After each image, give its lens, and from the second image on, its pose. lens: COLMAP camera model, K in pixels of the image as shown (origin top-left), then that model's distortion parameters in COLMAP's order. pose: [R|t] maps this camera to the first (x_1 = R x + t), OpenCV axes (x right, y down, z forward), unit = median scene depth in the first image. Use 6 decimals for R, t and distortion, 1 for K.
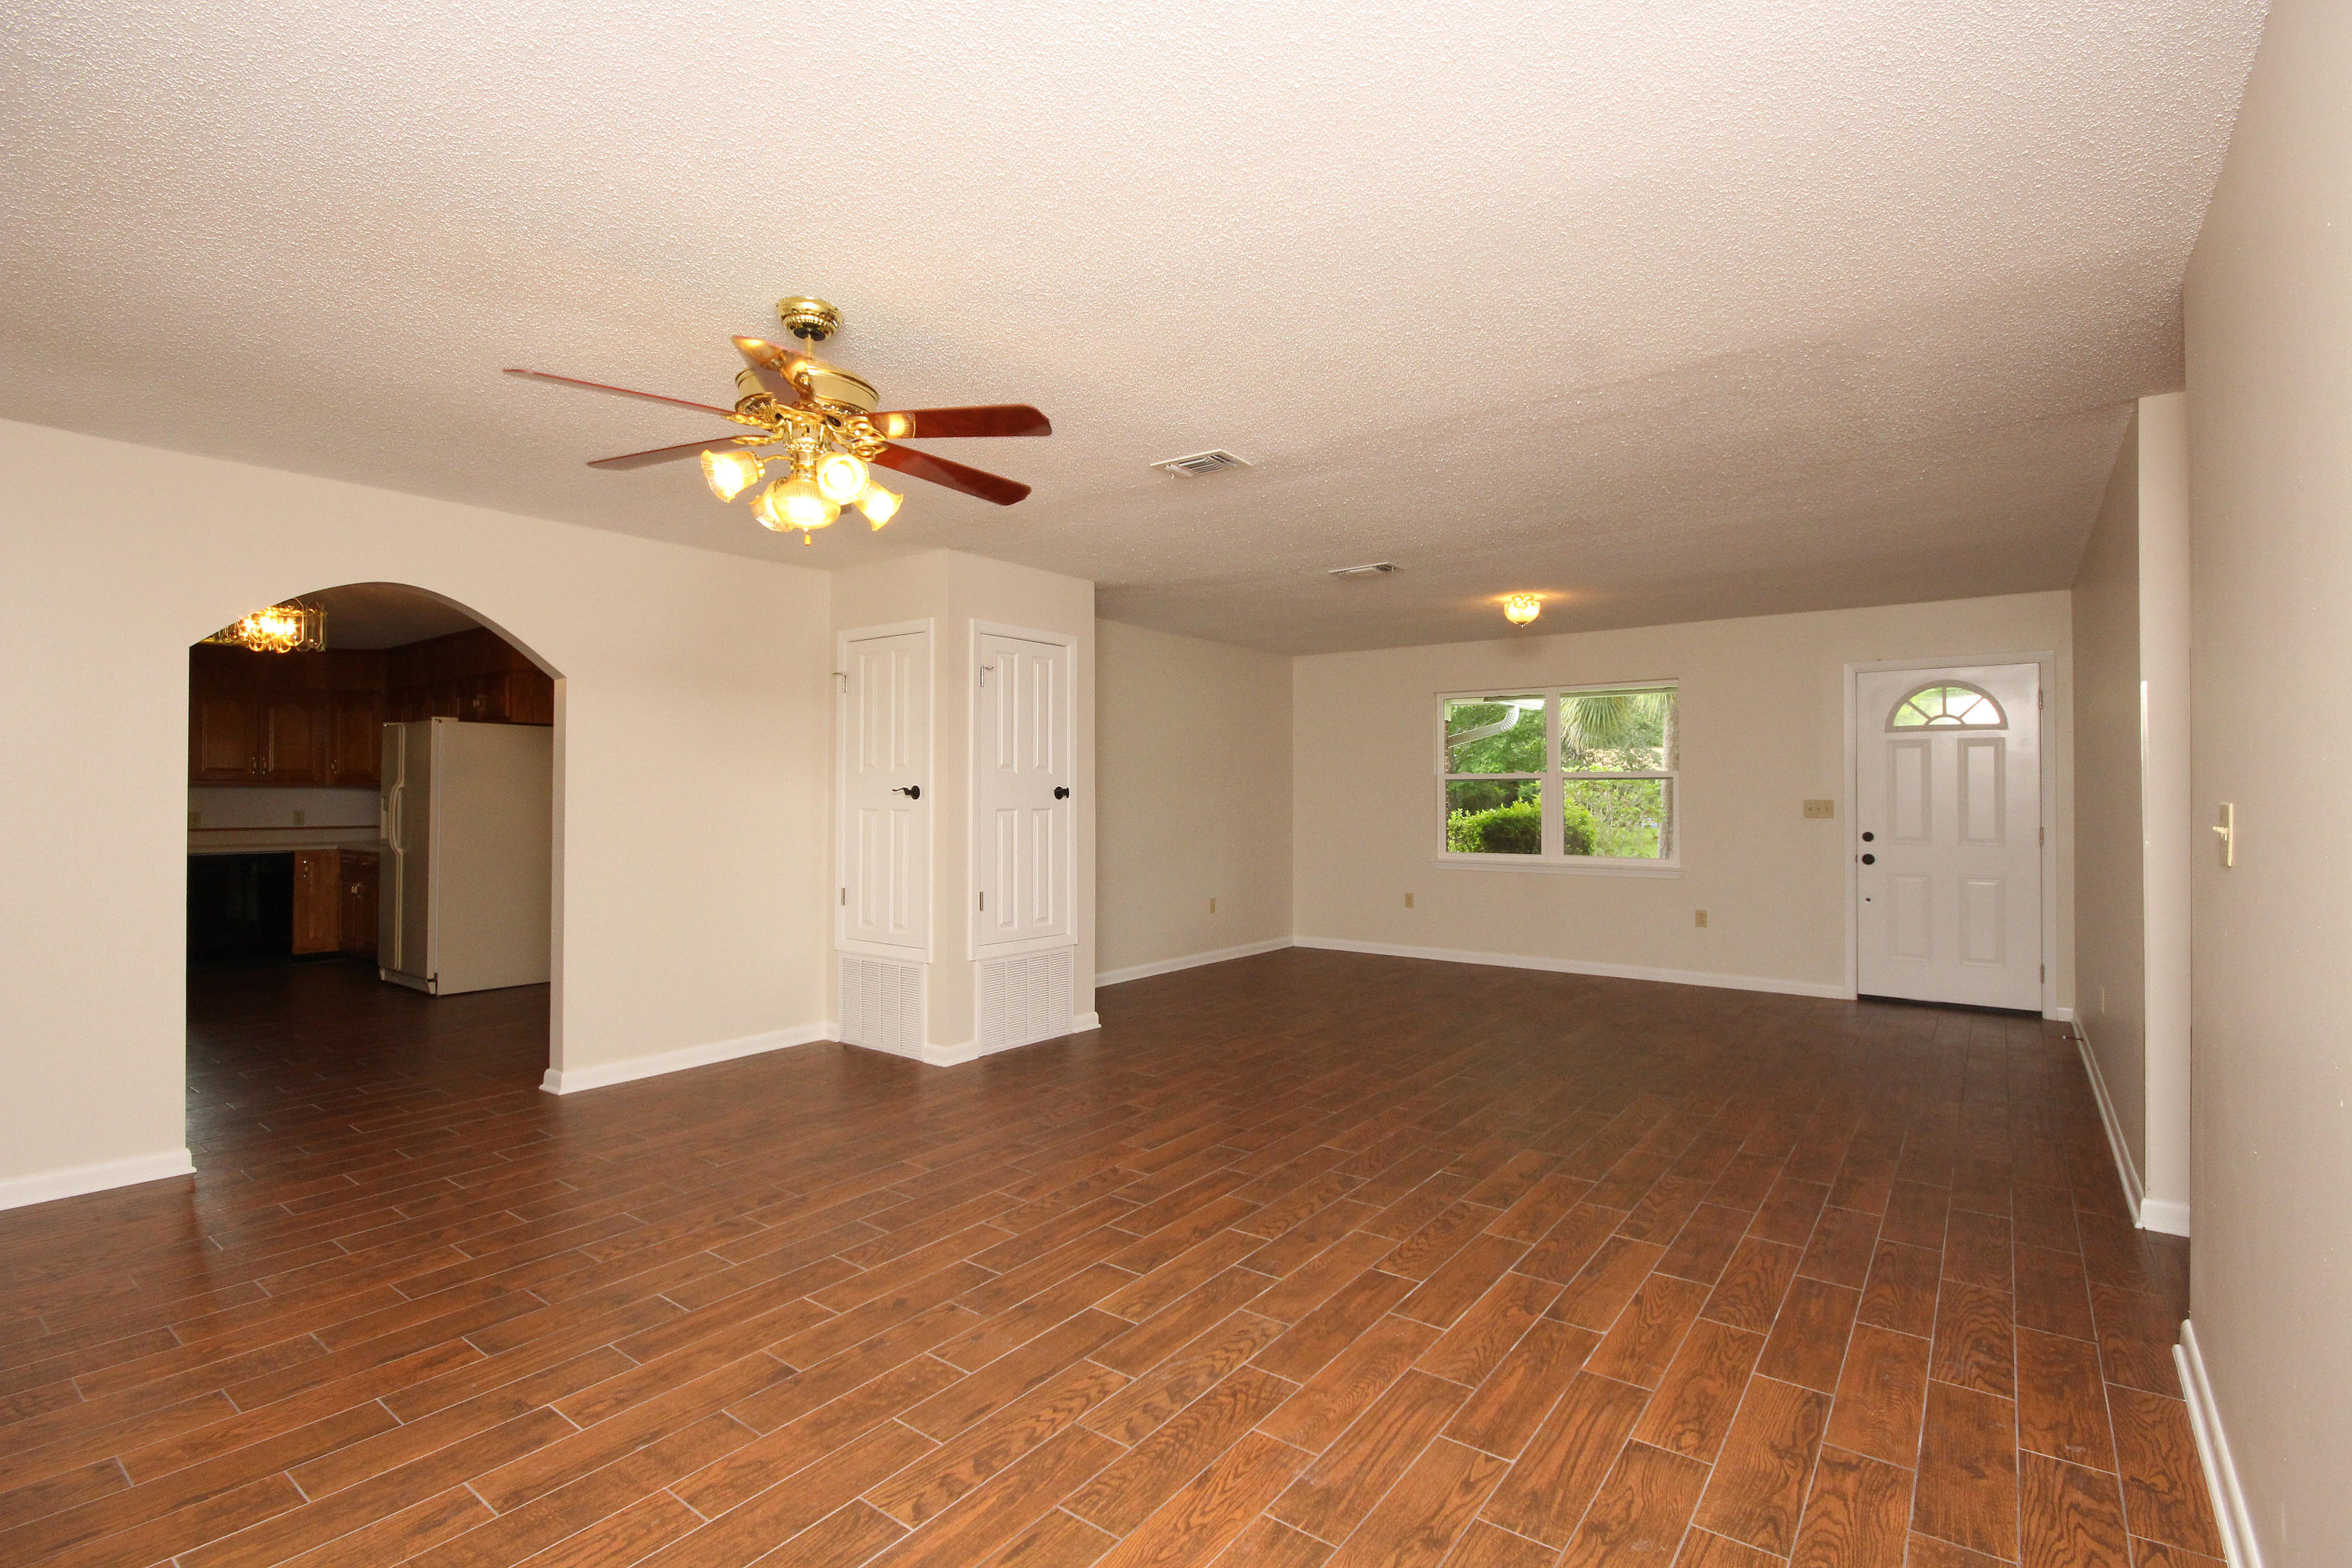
lens RADIAL K [[1076.3, 0, 1228.0], [0, 1076.3, 795.6], [0, 0, 1]] dist [-0.004515, -0.000143]
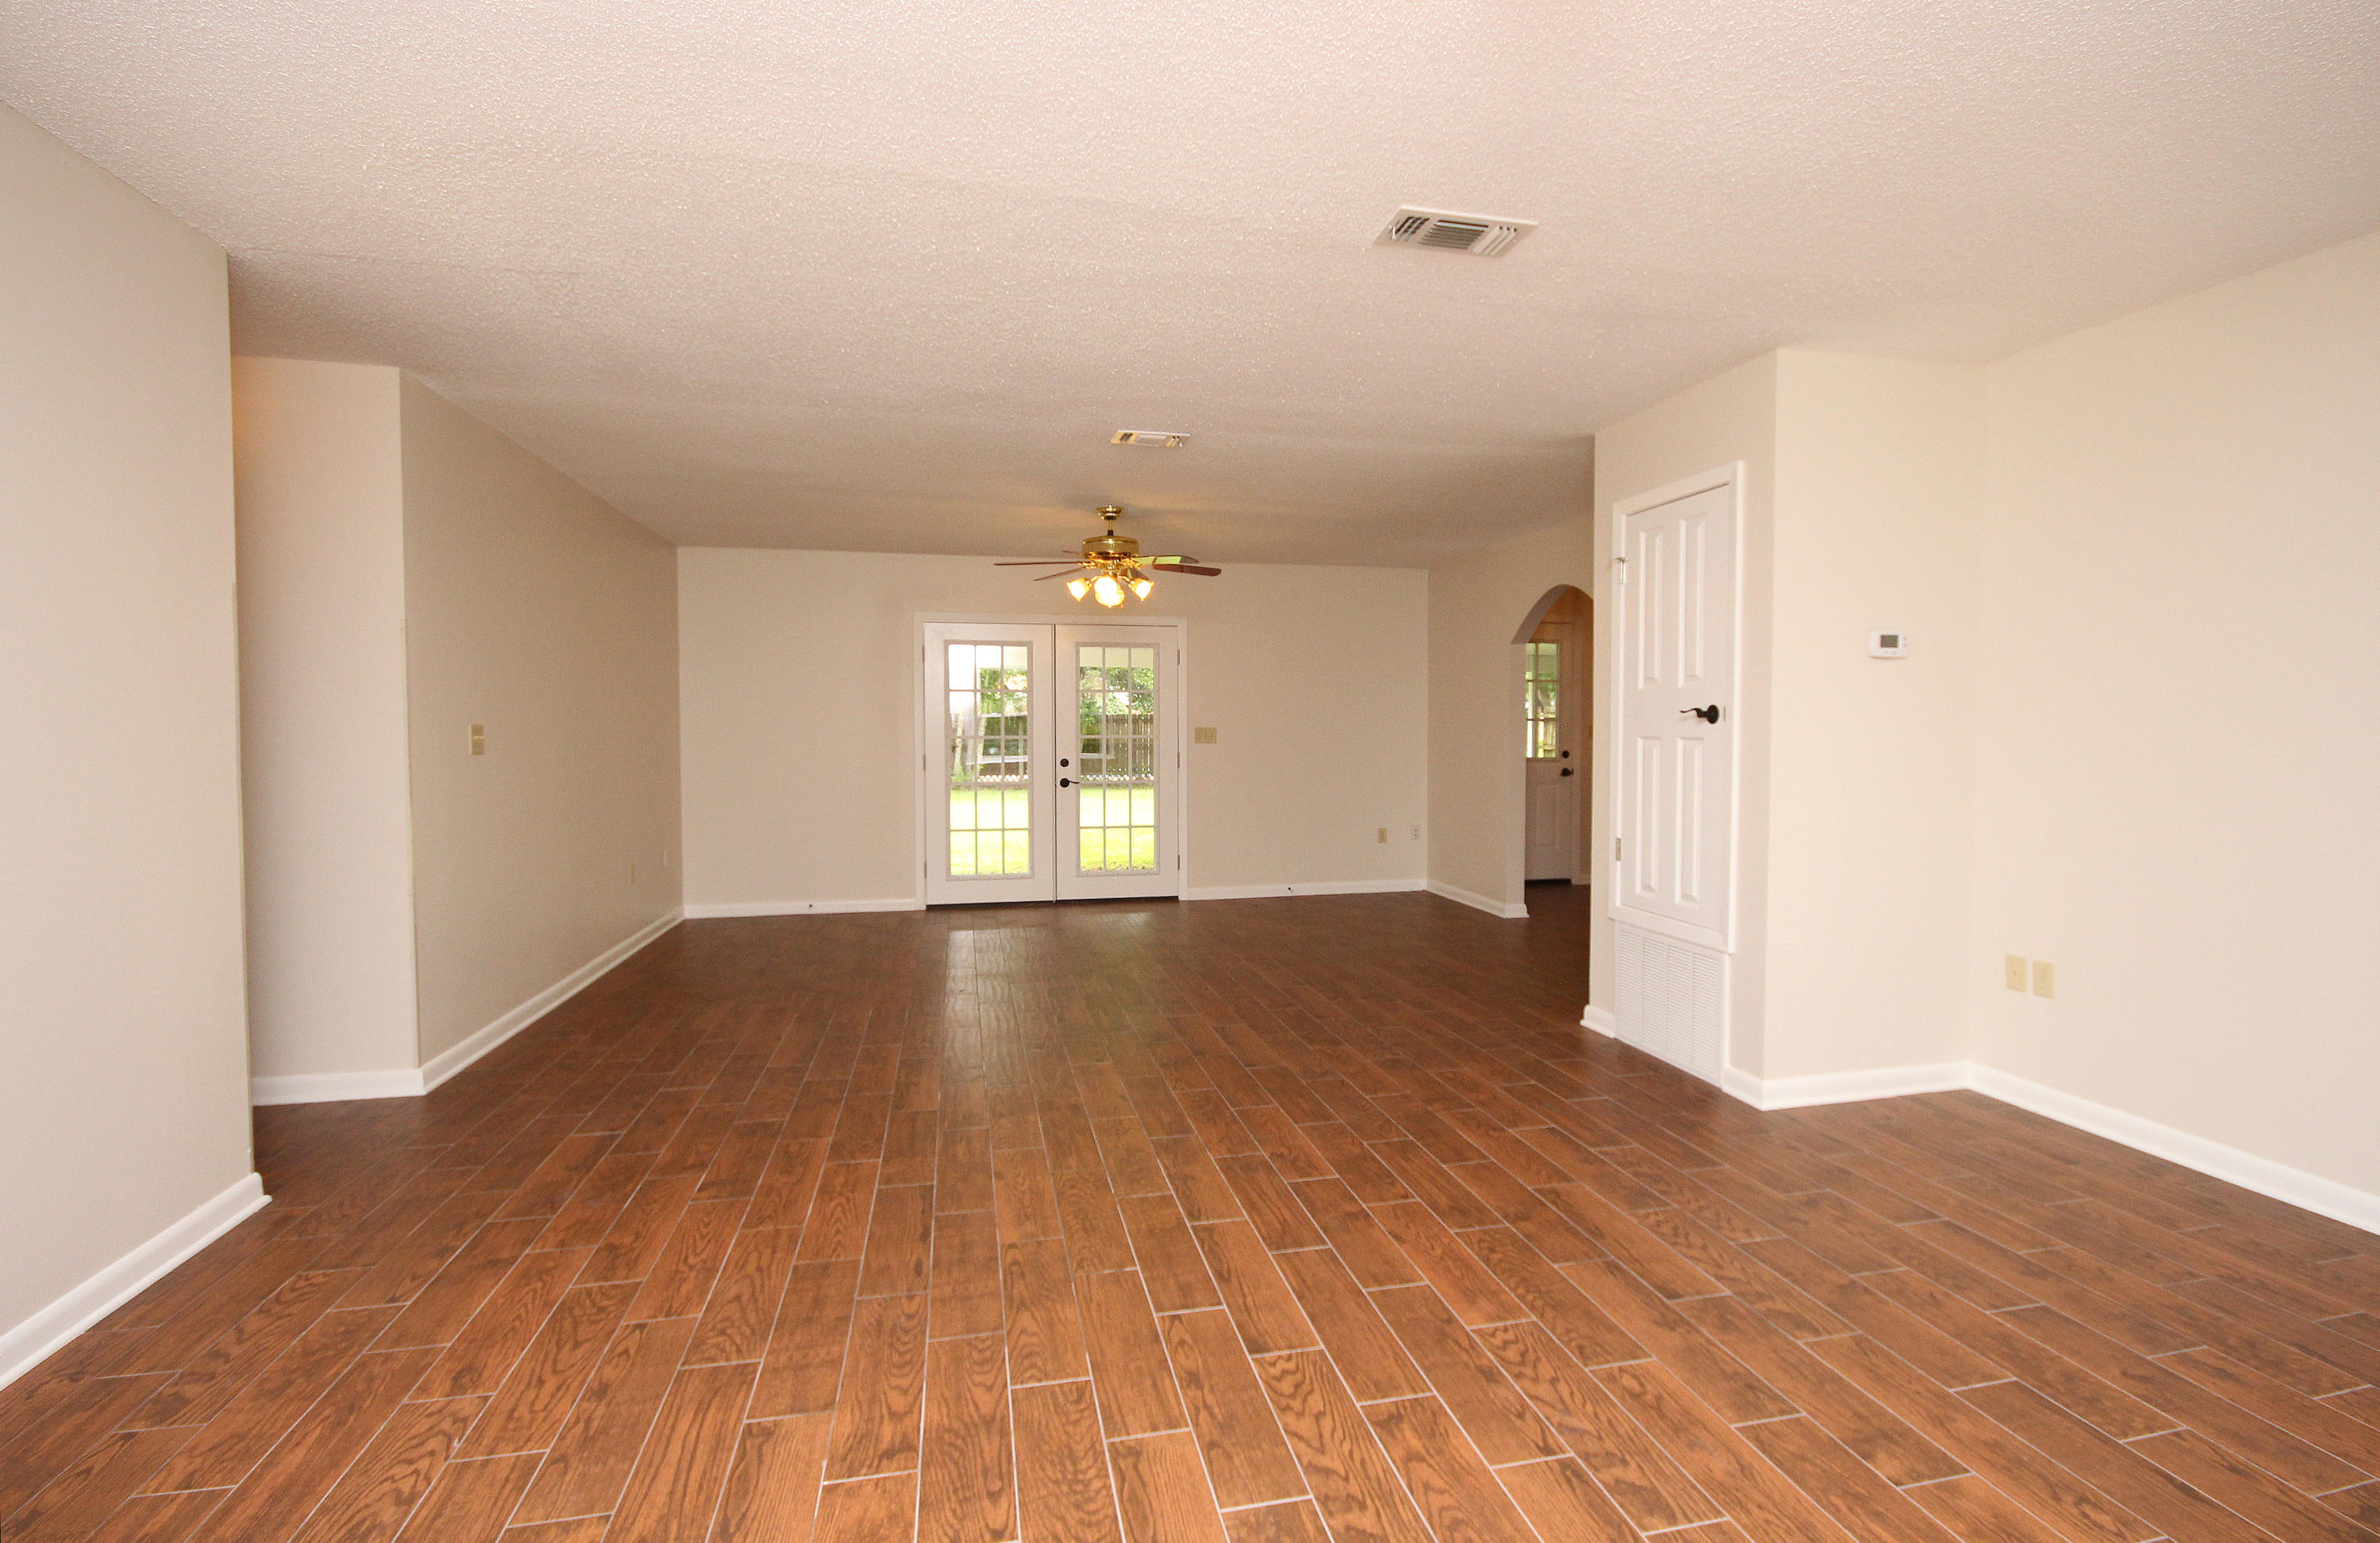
lens RADIAL K [[1103.7, 0, 1187.9], [0, 1103.7, 766.1], [0, 0, 1]] dist [-0.004409, -0.001686]
pose [[-0.679596, 0.027358, -0.733076, 0.766213], [0.005186, 0.999459, 0.032492, 0.008891], [0.733568, 0.018280, -0.679370, 1.687919]]
